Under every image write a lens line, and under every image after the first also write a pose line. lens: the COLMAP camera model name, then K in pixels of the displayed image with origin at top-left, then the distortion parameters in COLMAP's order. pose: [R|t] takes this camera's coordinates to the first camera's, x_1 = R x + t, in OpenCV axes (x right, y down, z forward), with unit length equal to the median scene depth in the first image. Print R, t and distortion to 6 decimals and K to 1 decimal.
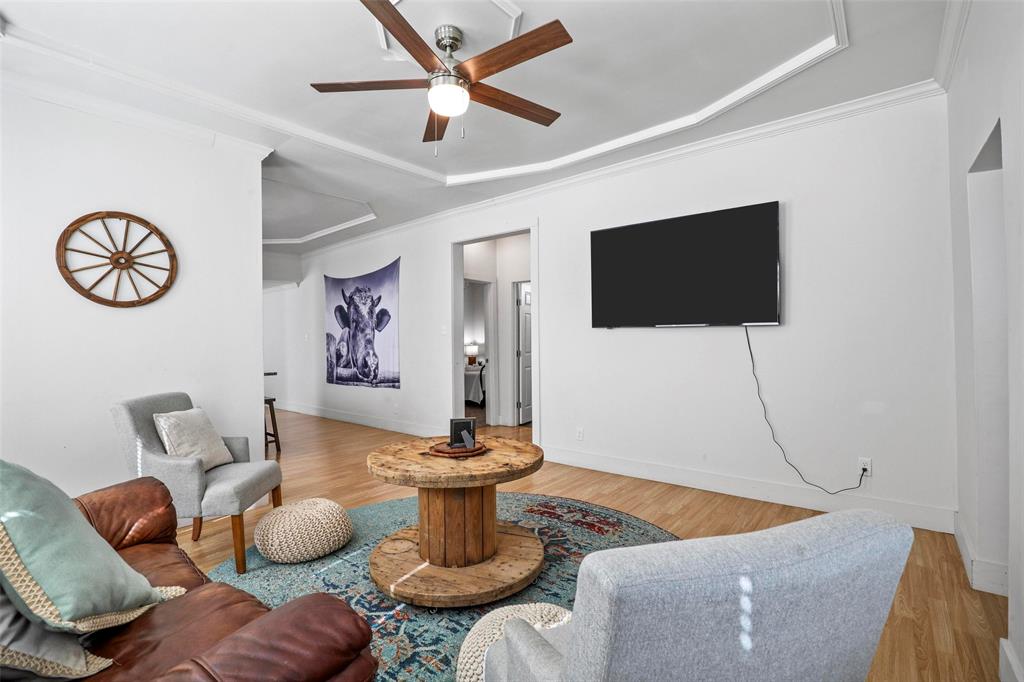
lens RADIAL K [[465.7, 0, 514.9], [0, 465.7, 347.6], [0, 0, 1]] dist [-0.029264, 0.002155]
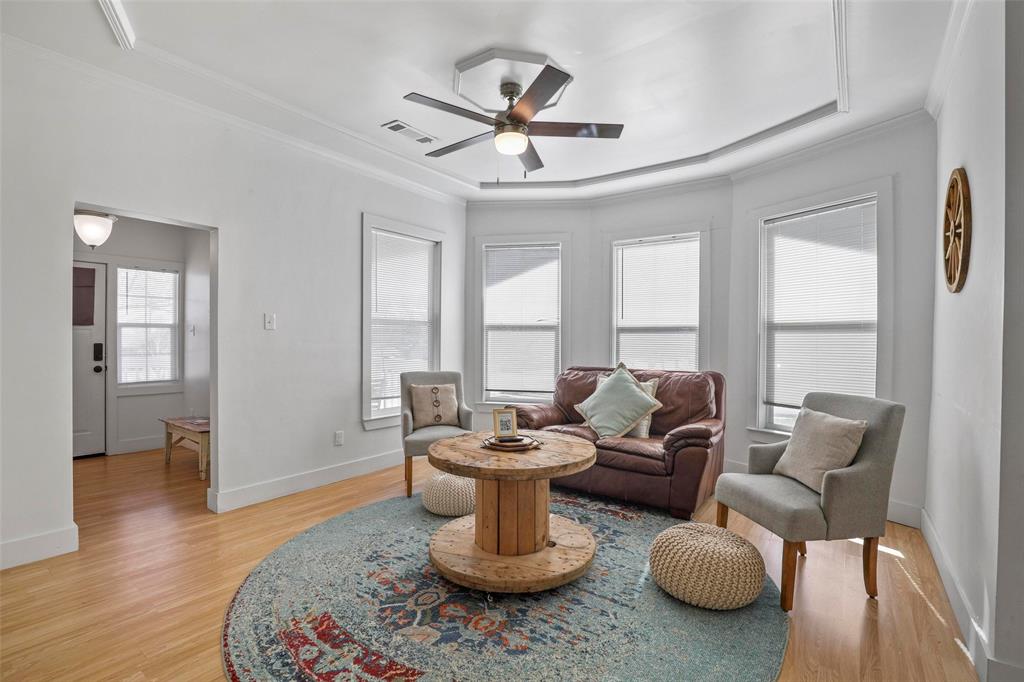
lens RADIAL K [[465.7, 0, 519.4], [0, 465.7, 340.0], [0, 0, 1]] dist [-0.029264, 0.002155]
pose [[-0.998452, 0.008631, -0.054948, -0.068691], [0.008150, 0.999927, 0.008967, -0.018169], [0.055021, 0.008505, -0.998449, 1.659126]]
